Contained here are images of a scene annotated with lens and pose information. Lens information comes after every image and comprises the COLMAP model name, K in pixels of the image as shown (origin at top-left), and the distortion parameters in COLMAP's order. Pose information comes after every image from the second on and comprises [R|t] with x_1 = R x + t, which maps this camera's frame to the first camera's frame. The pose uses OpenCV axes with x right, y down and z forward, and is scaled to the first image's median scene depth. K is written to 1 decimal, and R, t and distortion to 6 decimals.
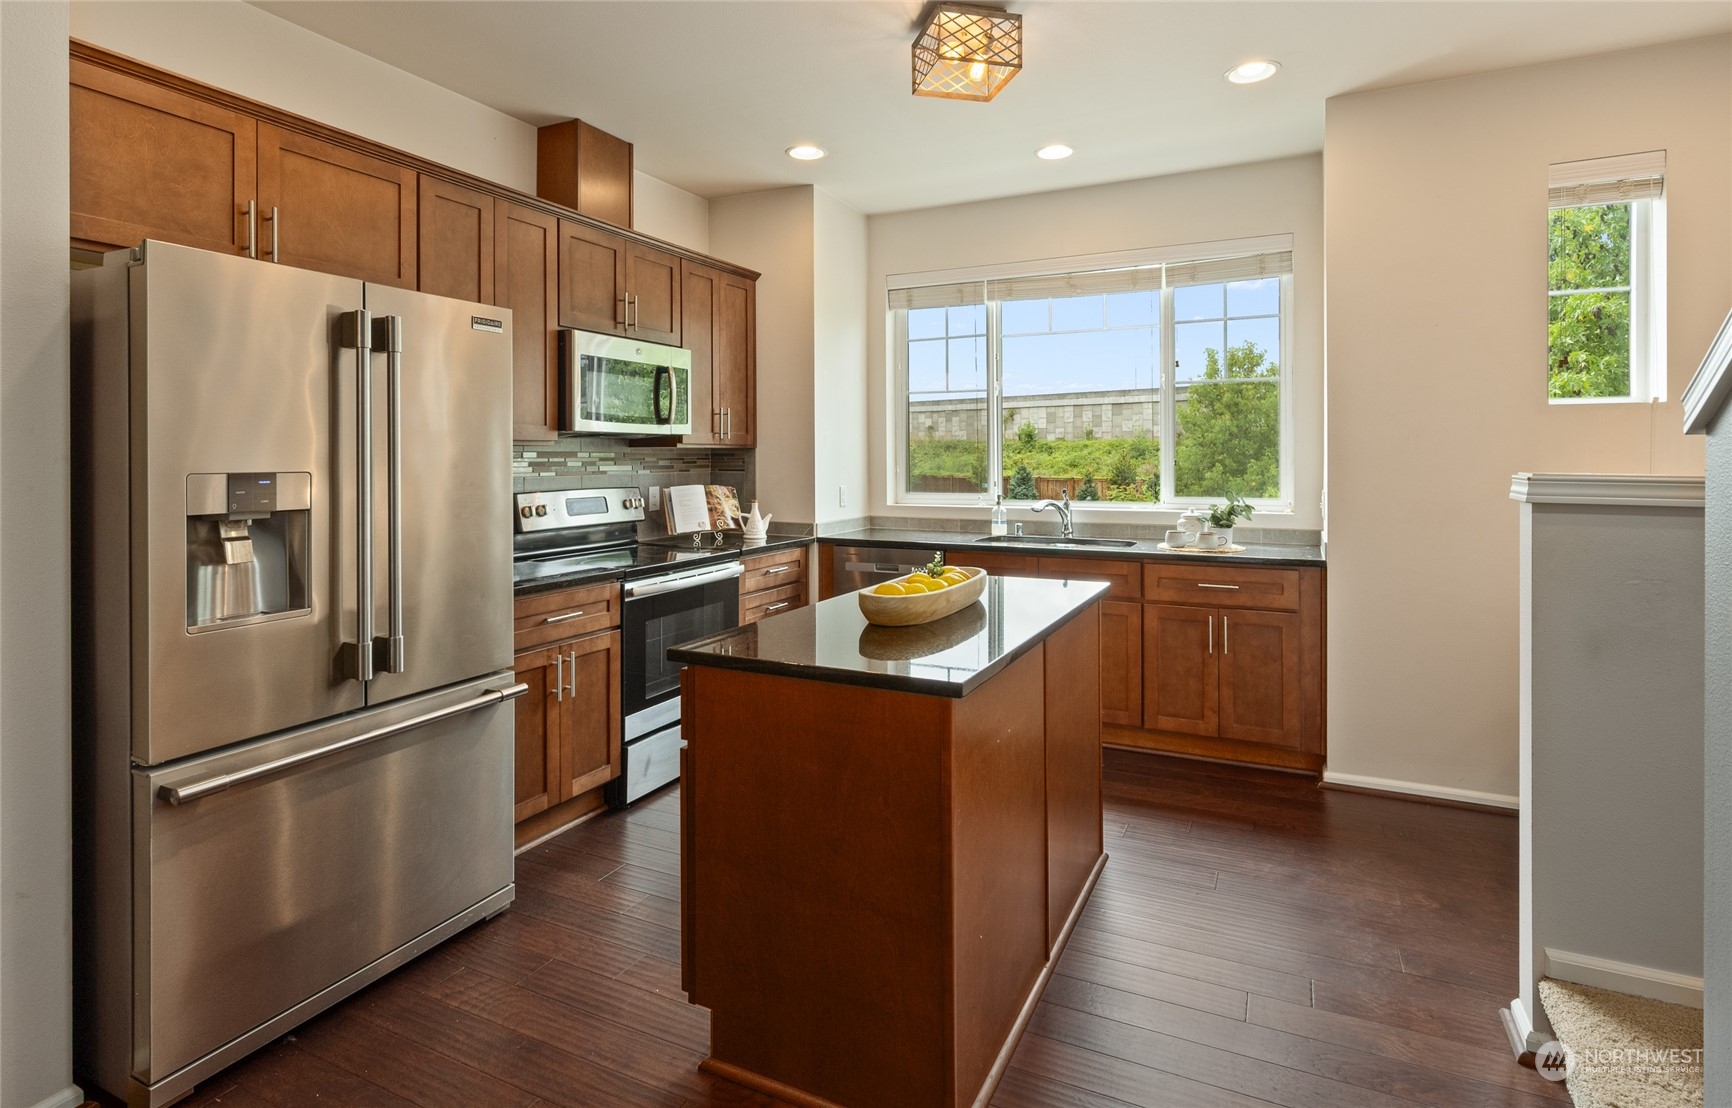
lens RADIAL K [[923.3, 0, 773.9], [0, 923.3, 456.4], [0, 0, 1]] dist [0.000374, -0.000458]
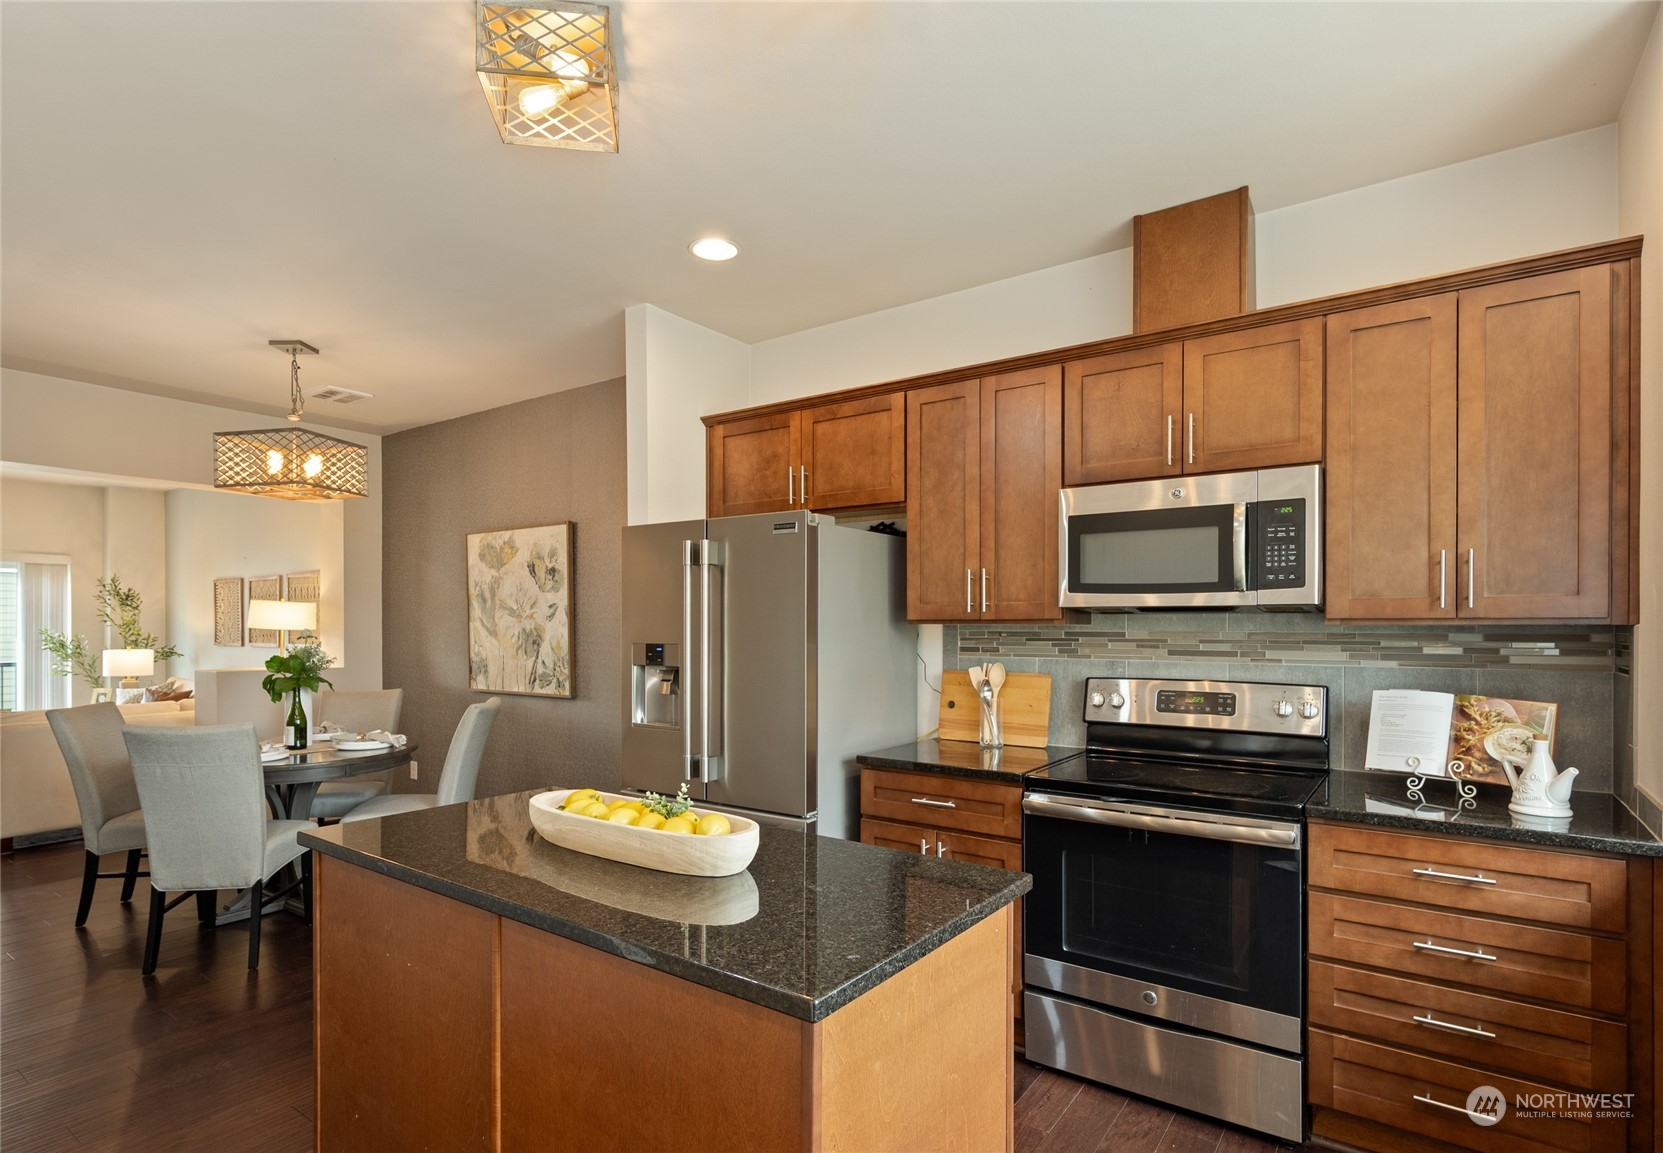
lens RADIAL K [[834.6, 0, 829.0], [0, 834.6, 631.2], [0, 0, 1]] dist [0.001038, -0.000077]
pose [[-0.104043, 0.006736, -0.994550, 0.452378], [-0.002874, 0.999971, 0.007073, -0.008111], [0.994569, 0.003594, -0.104021, 0.681389]]
